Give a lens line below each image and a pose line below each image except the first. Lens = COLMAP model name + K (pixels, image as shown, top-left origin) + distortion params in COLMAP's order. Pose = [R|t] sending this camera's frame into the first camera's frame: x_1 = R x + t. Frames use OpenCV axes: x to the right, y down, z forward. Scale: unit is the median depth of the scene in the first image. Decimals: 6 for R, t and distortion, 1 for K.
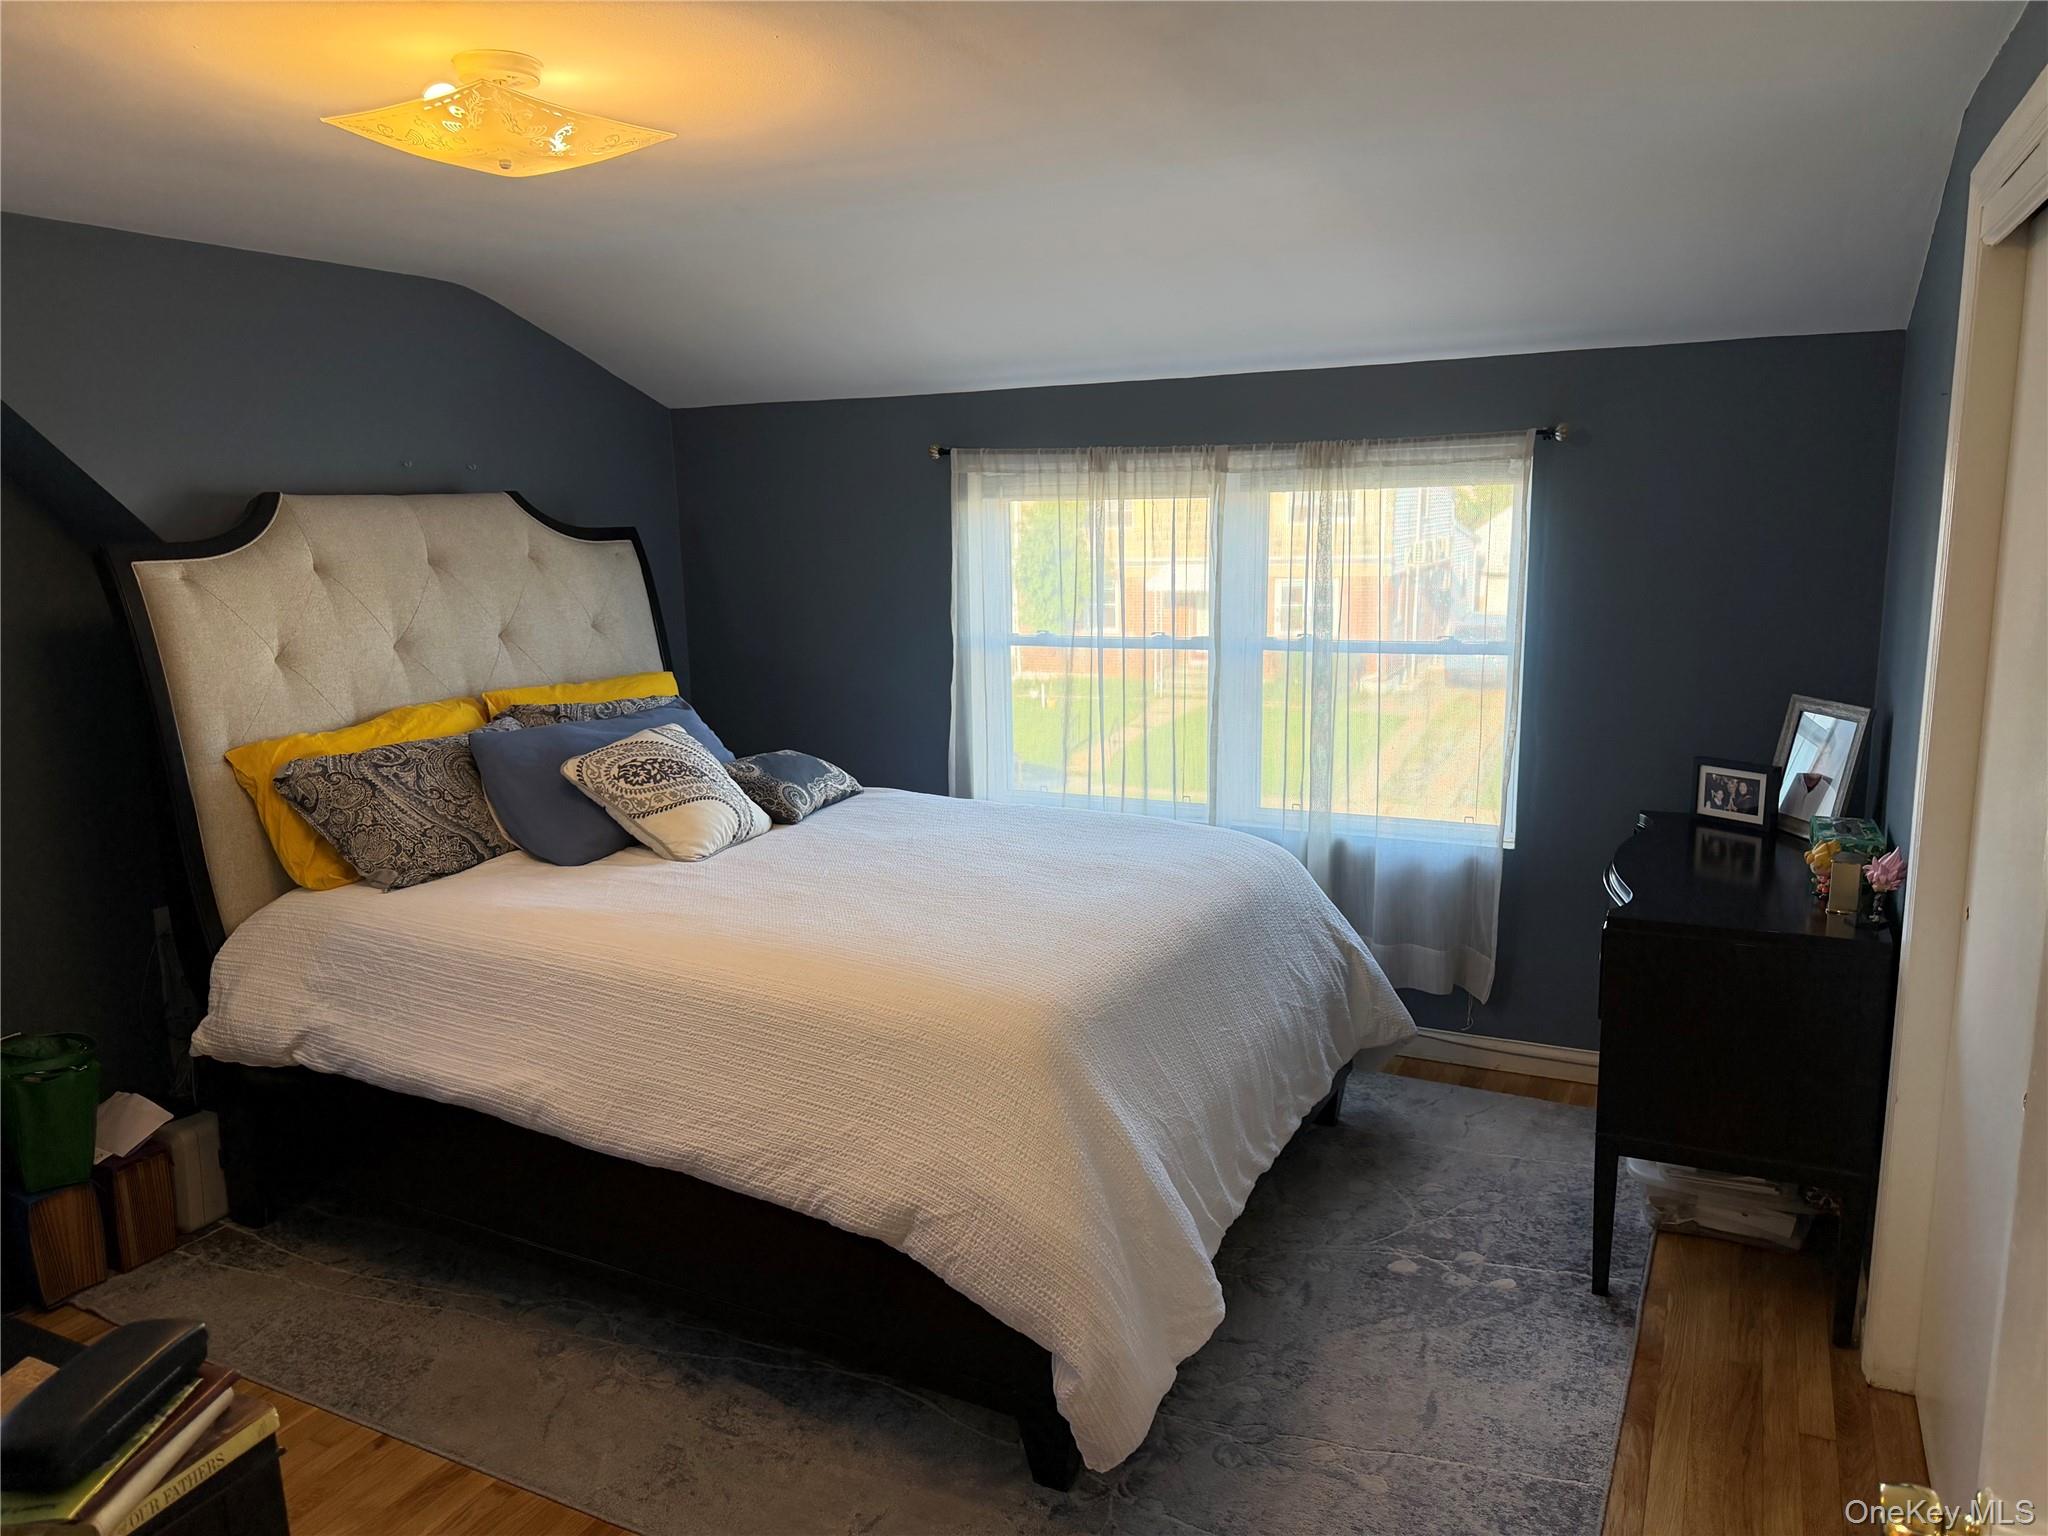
lens RADIAL K [[1445.6, 0, 1002.5], [0, 1445.6, 743.5], [0, 0, 1]] dist [0.089261, -0.107631]
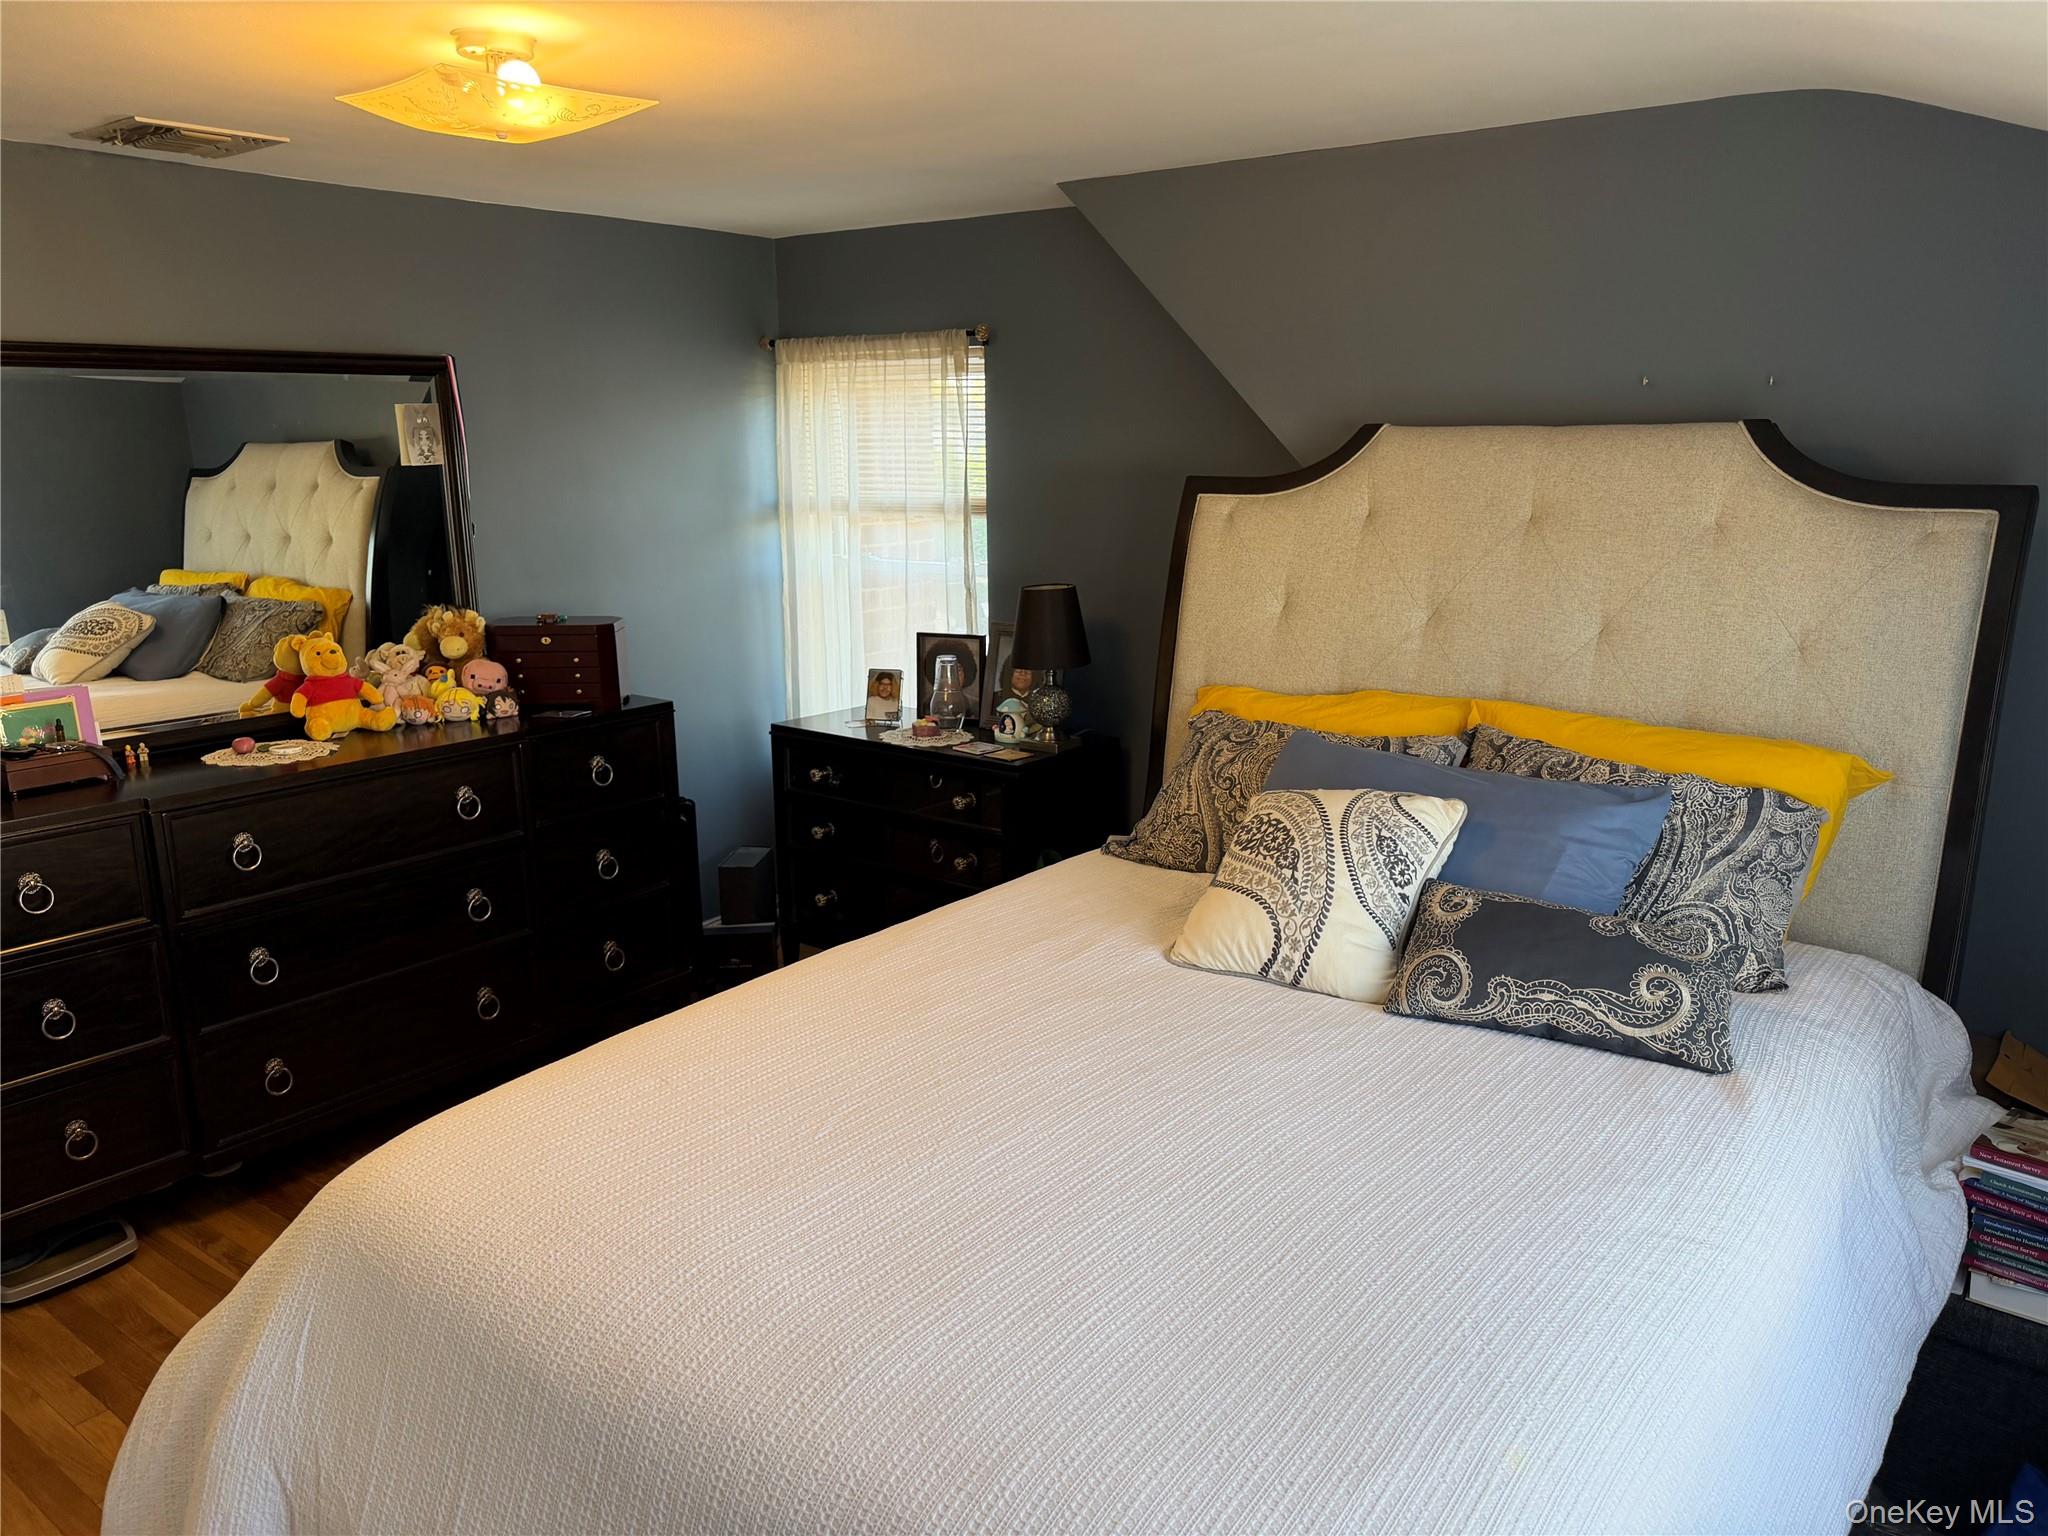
lens RADIAL K [[1445.6, 0, 1026.7], [0, 1445.6, 775.4], [0, 0, 1]] dist [0.089261, -0.107631]
pose [[-0.185670, 0.245150, -0.951540, 0.458061], [-0.152214, 0.949513, 0.274328, -0.191712], [0.970751, 0.195772, -0.138981, 1.031398]]
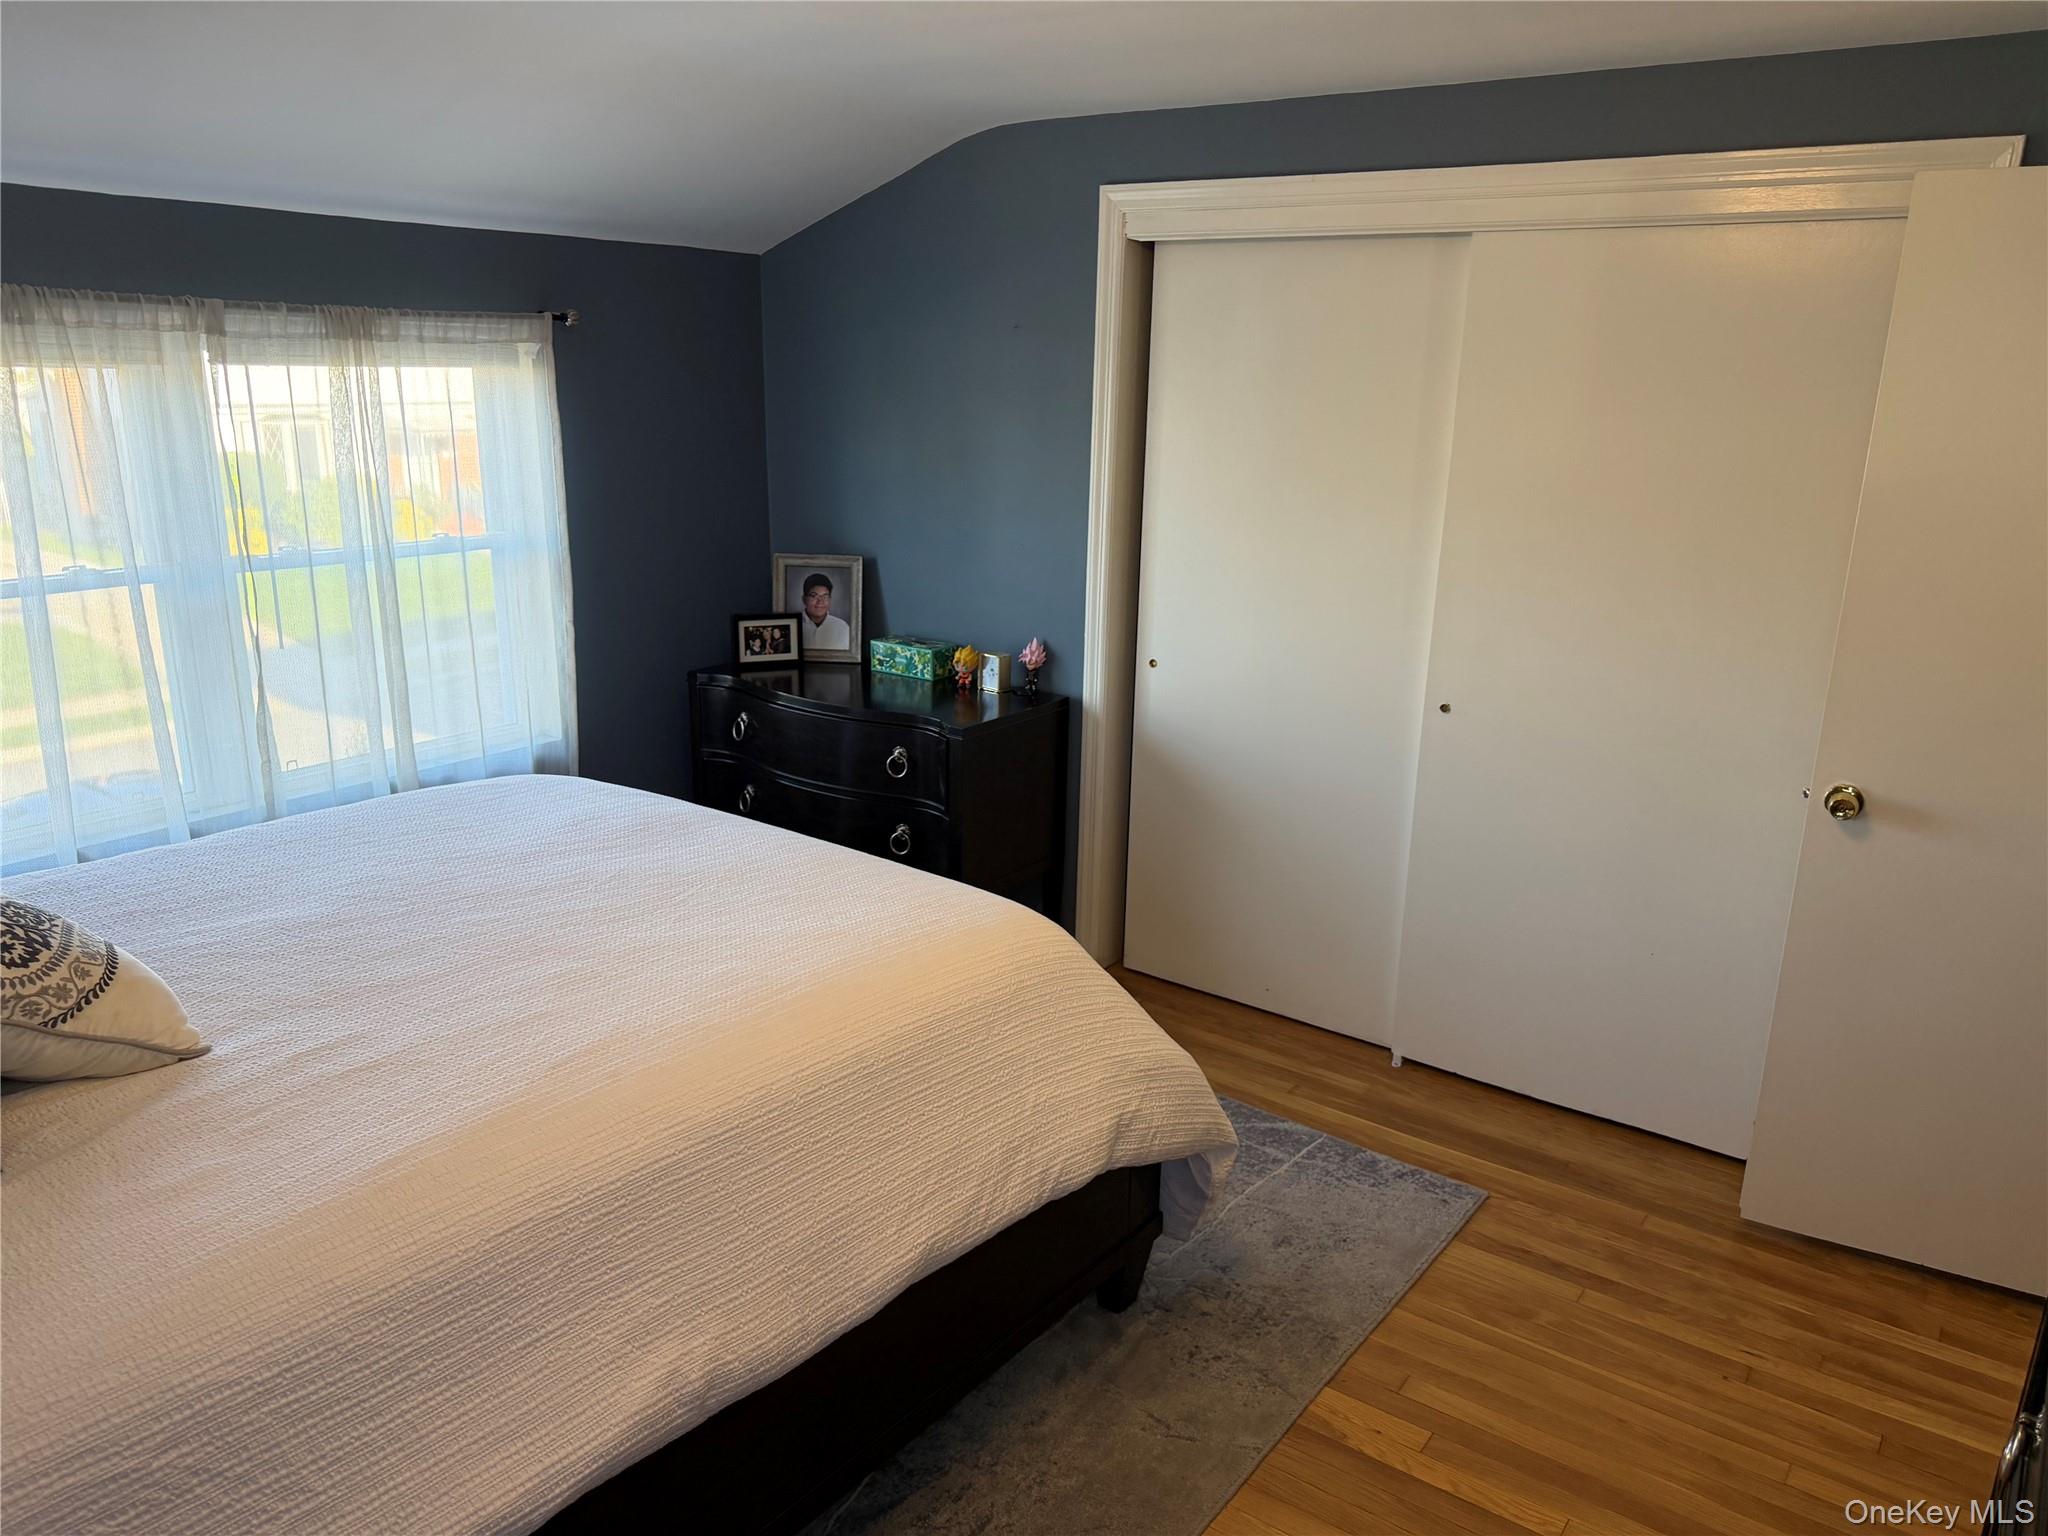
lens RADIAL K [[1445.6, 0, 1024.9], [0, 1445.6, 769.9], [0, 0, 1]] dist [0.089261, -0.107631]
pose [[0.162155, -0.240458, 0.957019, -0.674981], [0.134989, 0.966143, 0.219878, -0.101293], [-0.977488, 0.093533, 0.189125, 0.585814]]
